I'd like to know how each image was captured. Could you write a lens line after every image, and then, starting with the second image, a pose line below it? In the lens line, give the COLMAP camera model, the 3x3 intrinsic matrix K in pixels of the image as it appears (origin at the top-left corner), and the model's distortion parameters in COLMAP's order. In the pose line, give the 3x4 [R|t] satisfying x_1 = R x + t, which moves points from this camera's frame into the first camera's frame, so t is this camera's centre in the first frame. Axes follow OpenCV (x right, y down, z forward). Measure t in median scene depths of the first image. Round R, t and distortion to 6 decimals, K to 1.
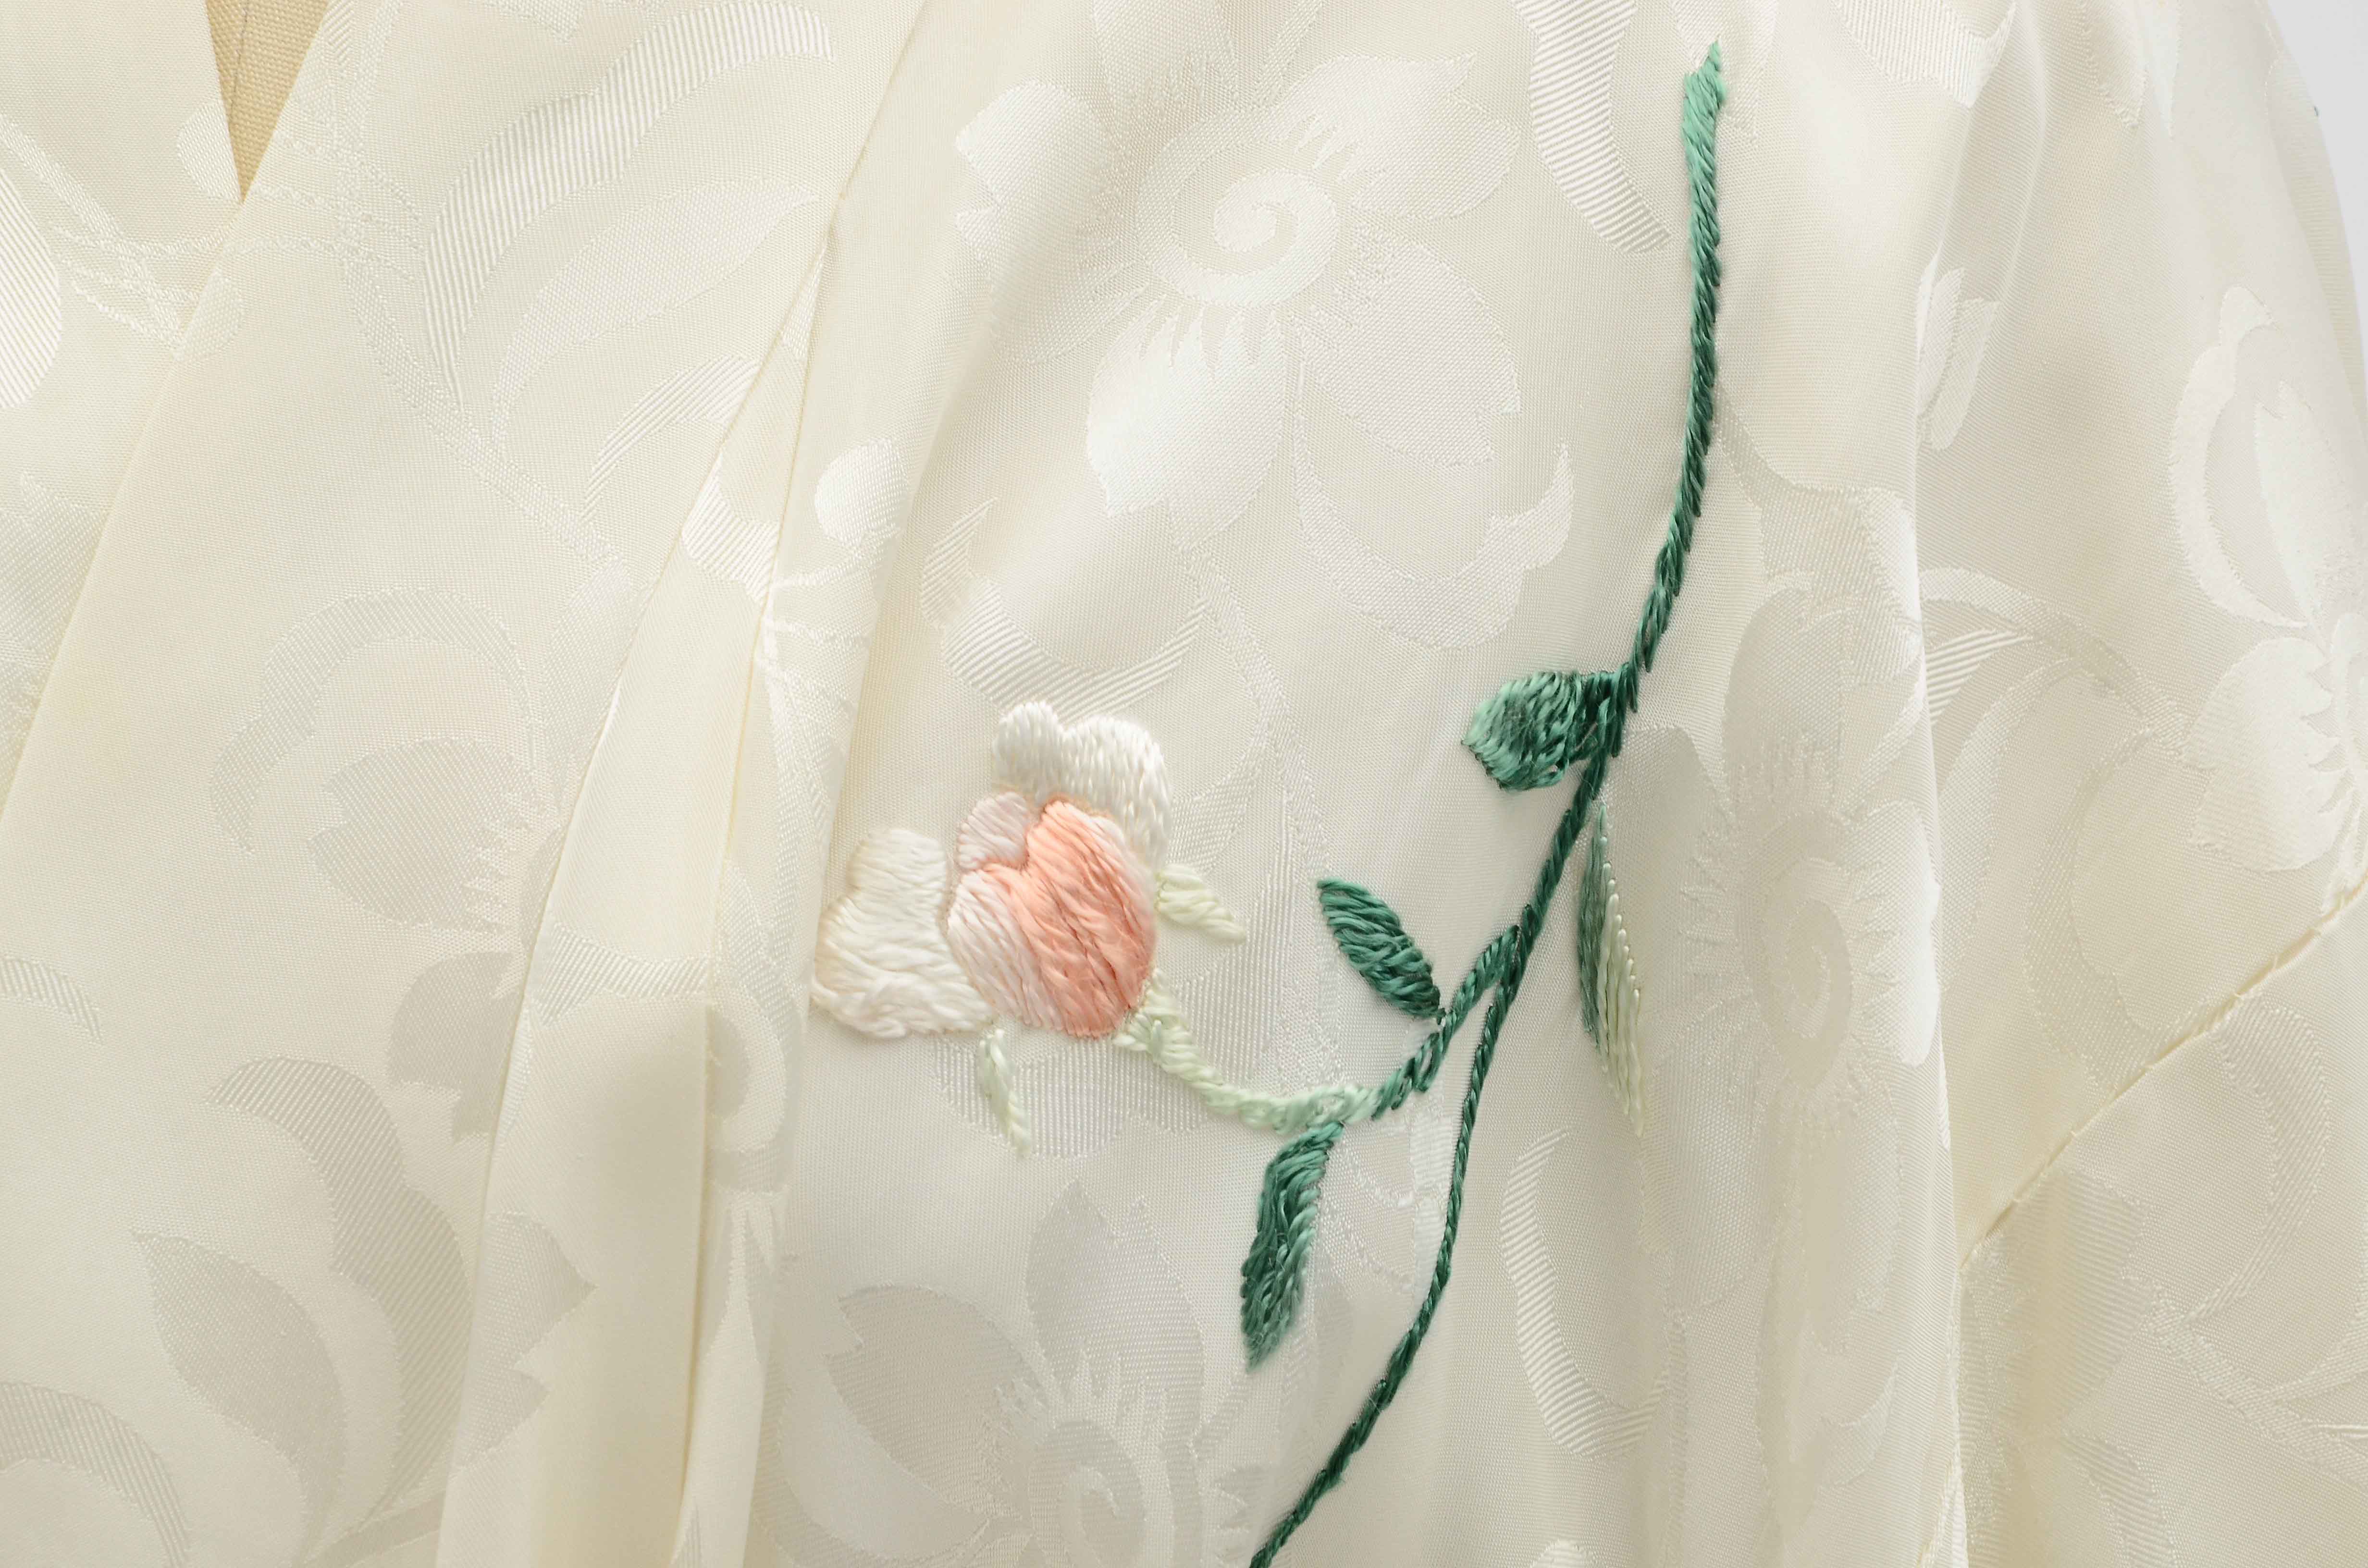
lens RADIAL K [[10581.0, 0, 1215.3], [0, 10581.0, 851.0], [0, 0, 1]] dist [1.610451, -0.469405]
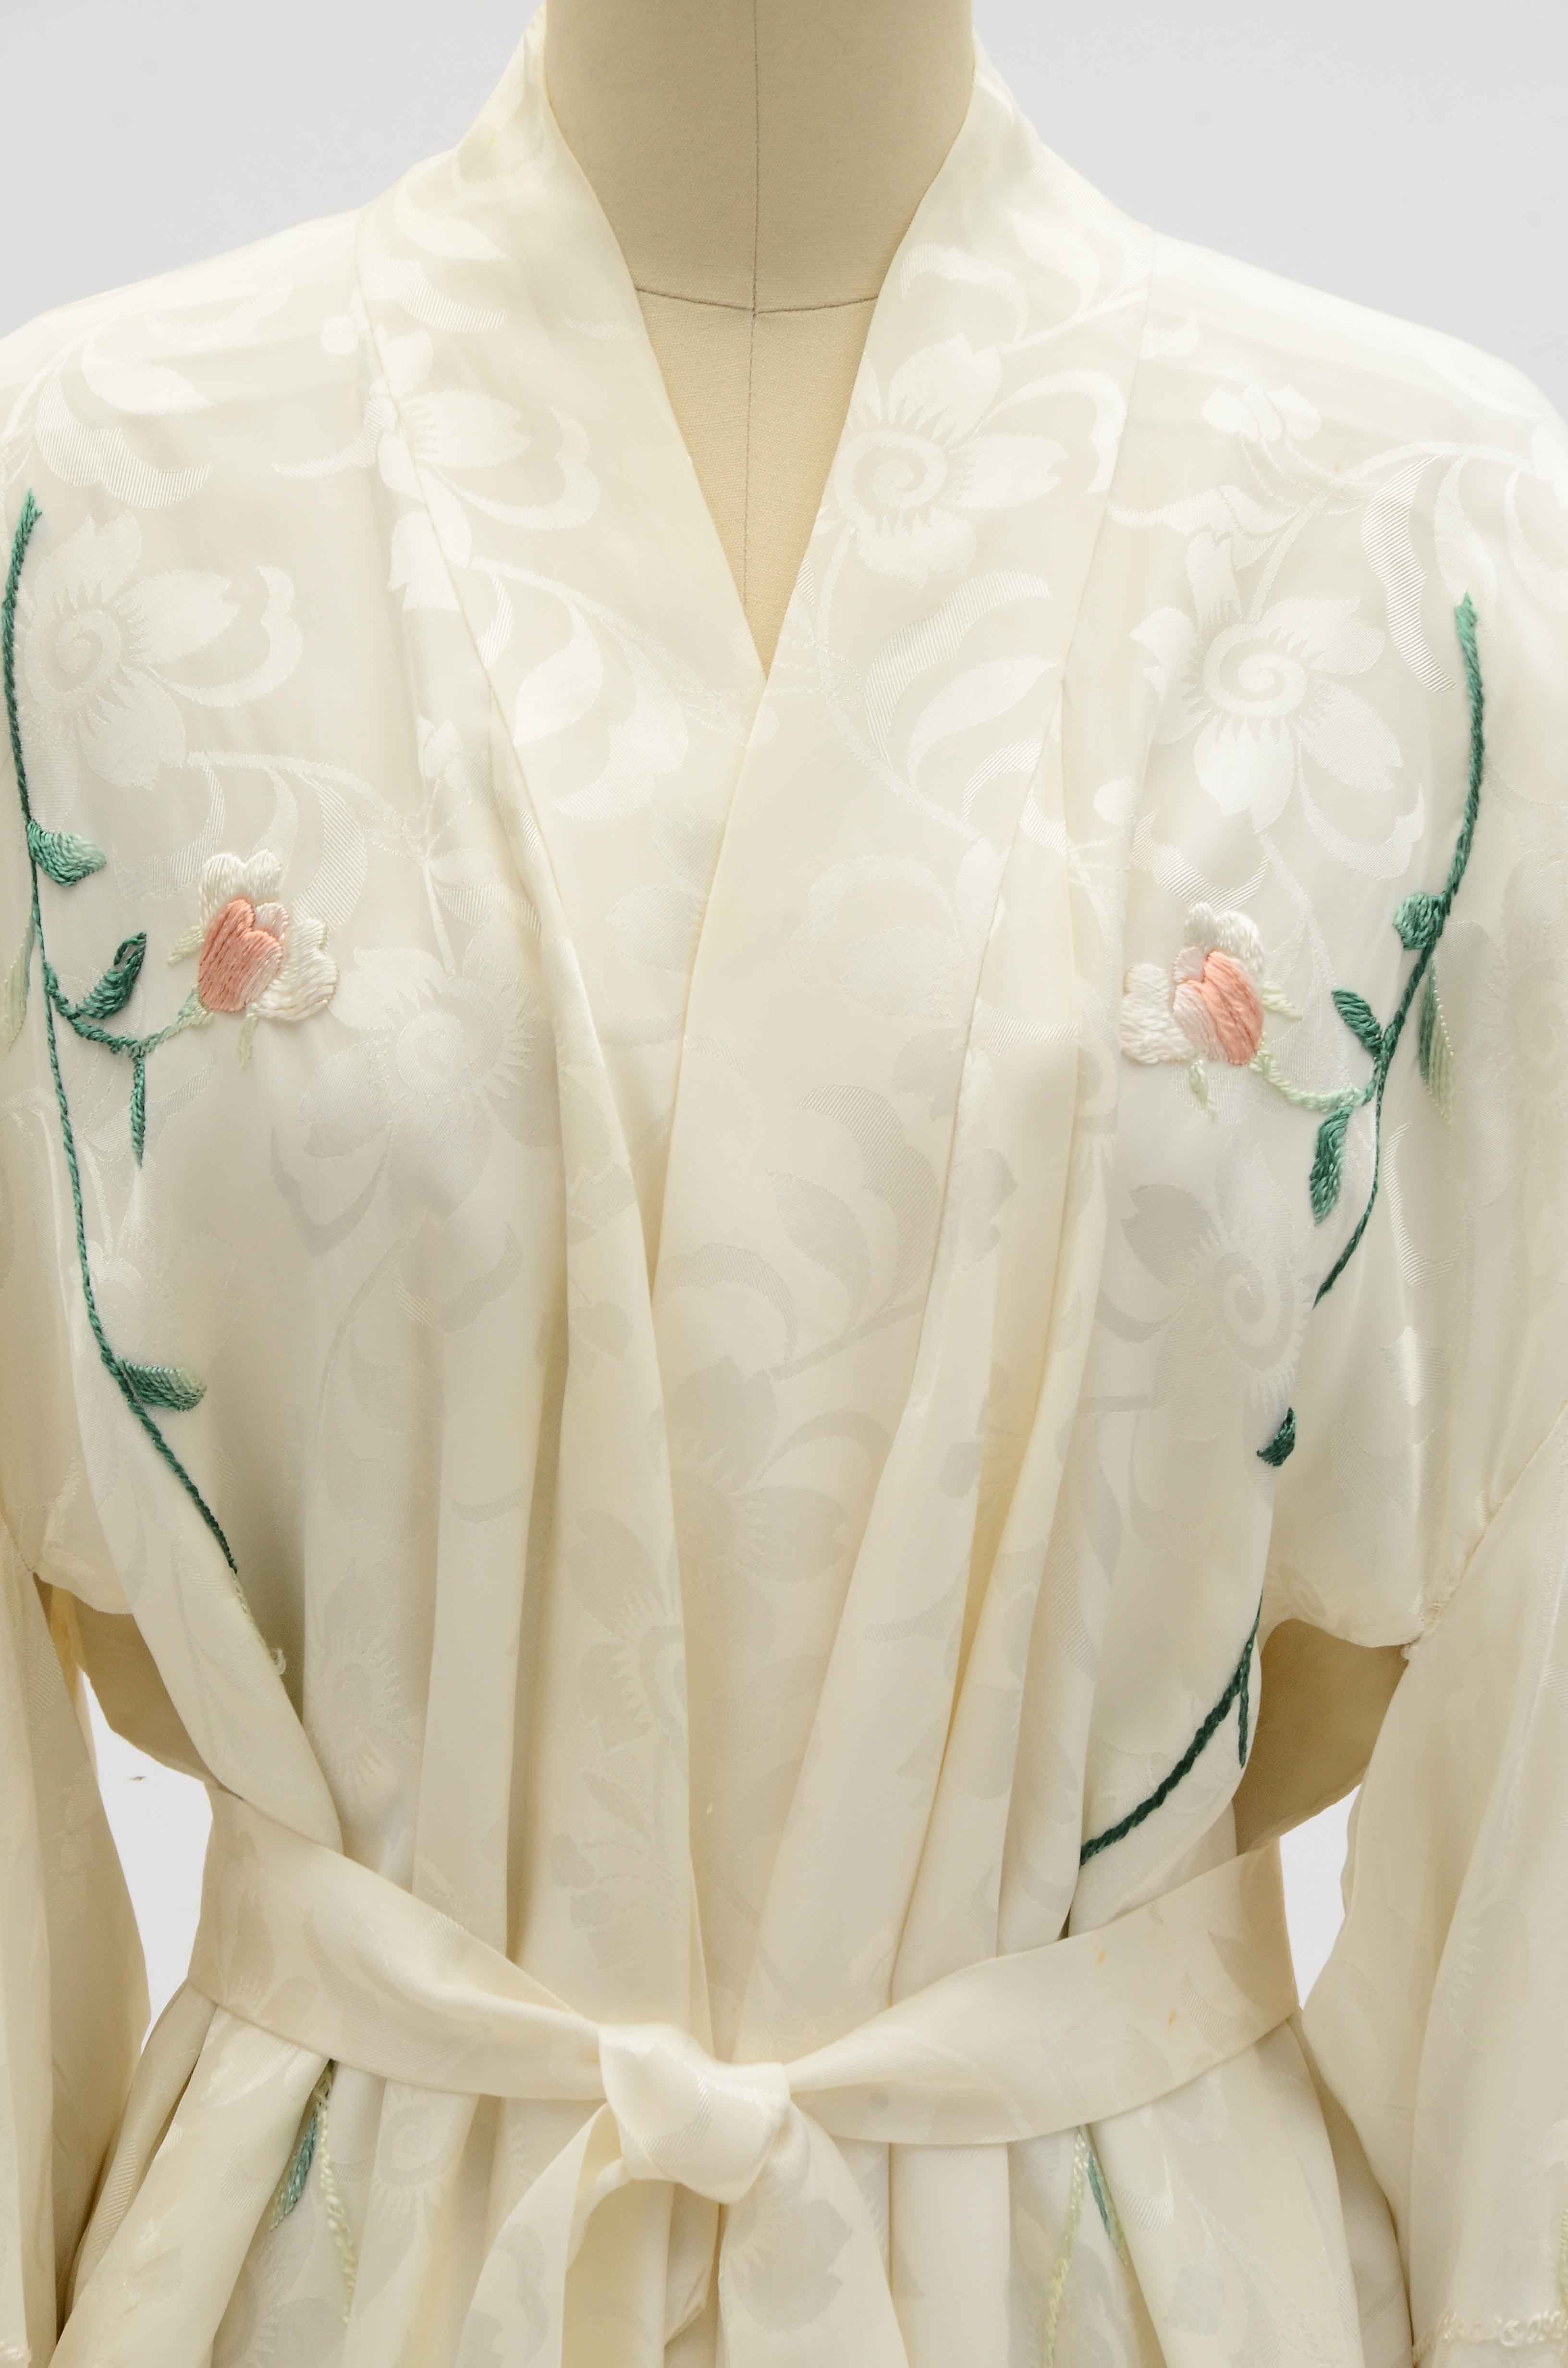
lens RADIAL K [[10581.0, 0, 784.0], [0, 10581.0, 1184.0], [0, 0, 1]] dist [1.610451, -0.469405]
pose [[0.963425, -0.010514, 0.267771, -0.644321], [0.028669, 0.997539, -0.063982, 0.168930], [-0.266440, 0.069318, 0.961356, -0.947645]]
